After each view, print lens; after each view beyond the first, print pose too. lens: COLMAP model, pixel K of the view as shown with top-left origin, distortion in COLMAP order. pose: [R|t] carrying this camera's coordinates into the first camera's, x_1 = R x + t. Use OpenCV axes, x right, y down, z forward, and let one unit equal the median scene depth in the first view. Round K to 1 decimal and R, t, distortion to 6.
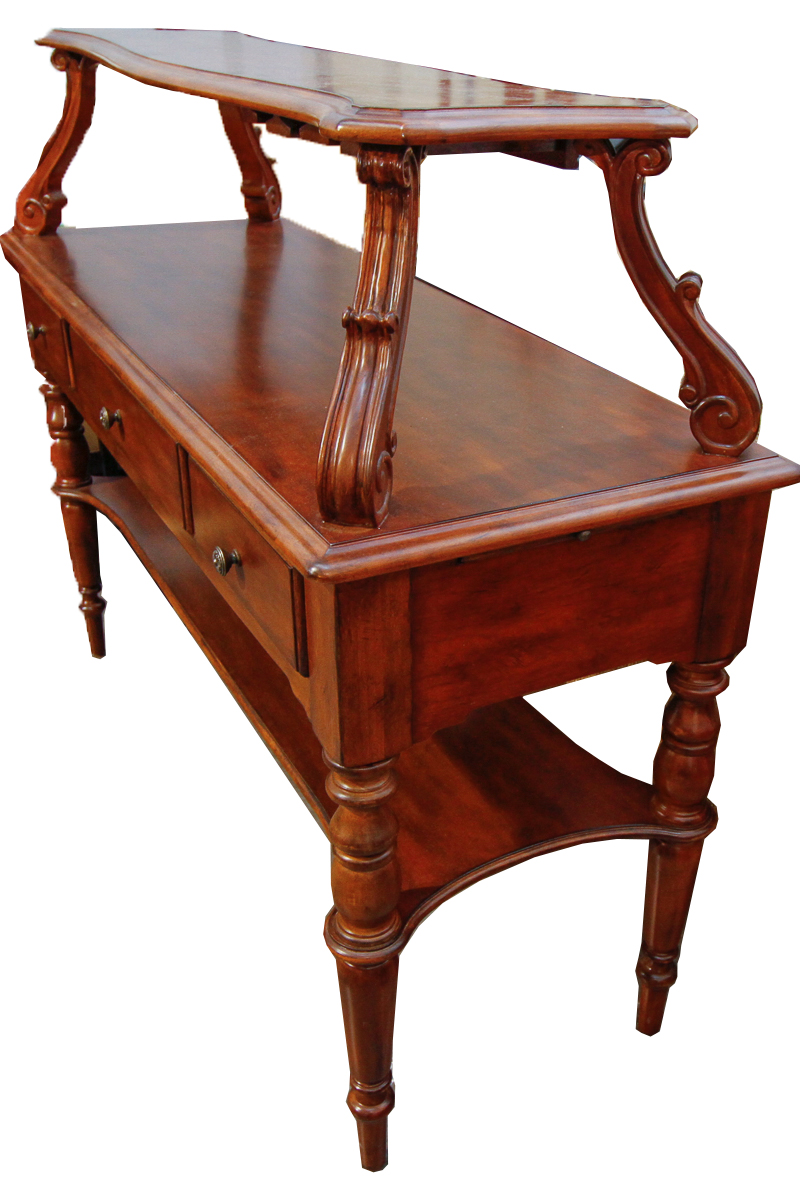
lens RADIAL K [[1215.3, 0, 499.3], [0, 1215.3, 599.0], [0, 0, 1]] dist [0.040571, 0.008995]
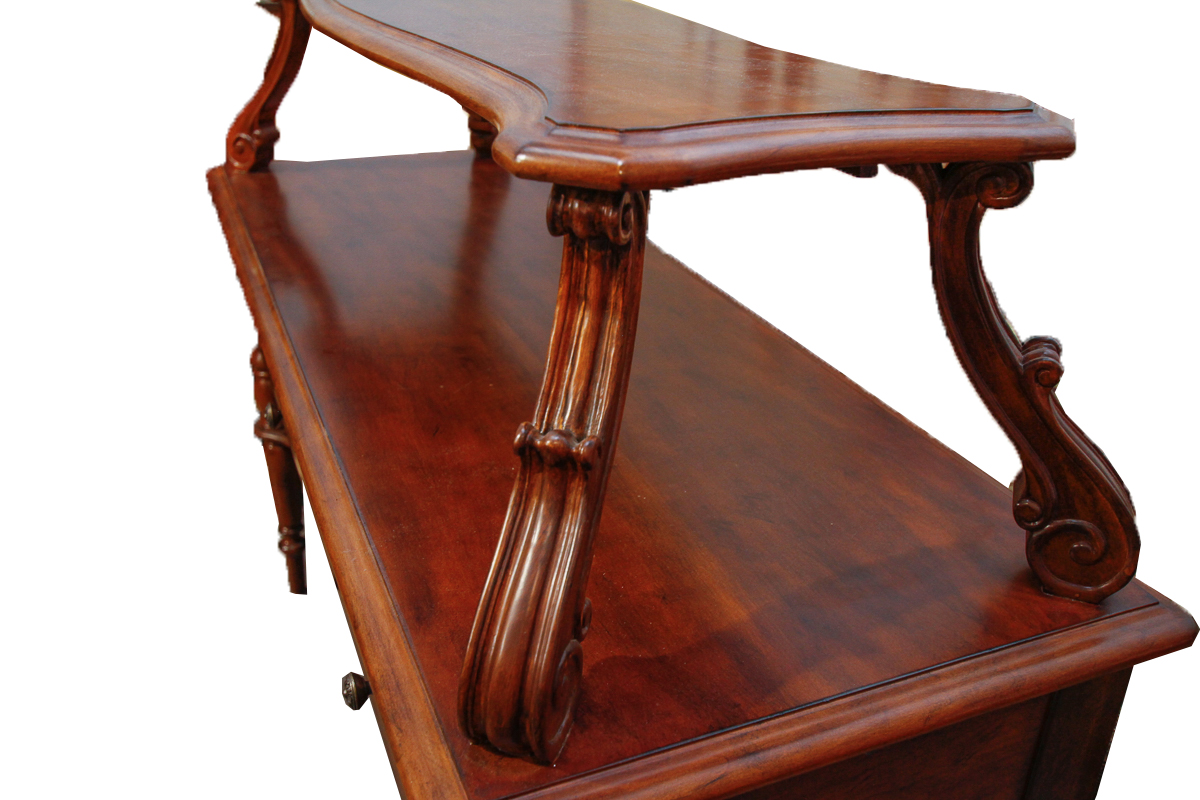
lens RADIAL K [[1056.0, 0, 600.0], [0, 1056.0, 400.0], [0, 0, 1]] dist [0.003891, 0.006994]
pose [[0.992691, 0.050375, -0.109665, -0.021385], [-0.051958, 0.998582, -0.011624, -0.218028], [0.108924, 0.017237, 0.993901, 0.398450]]
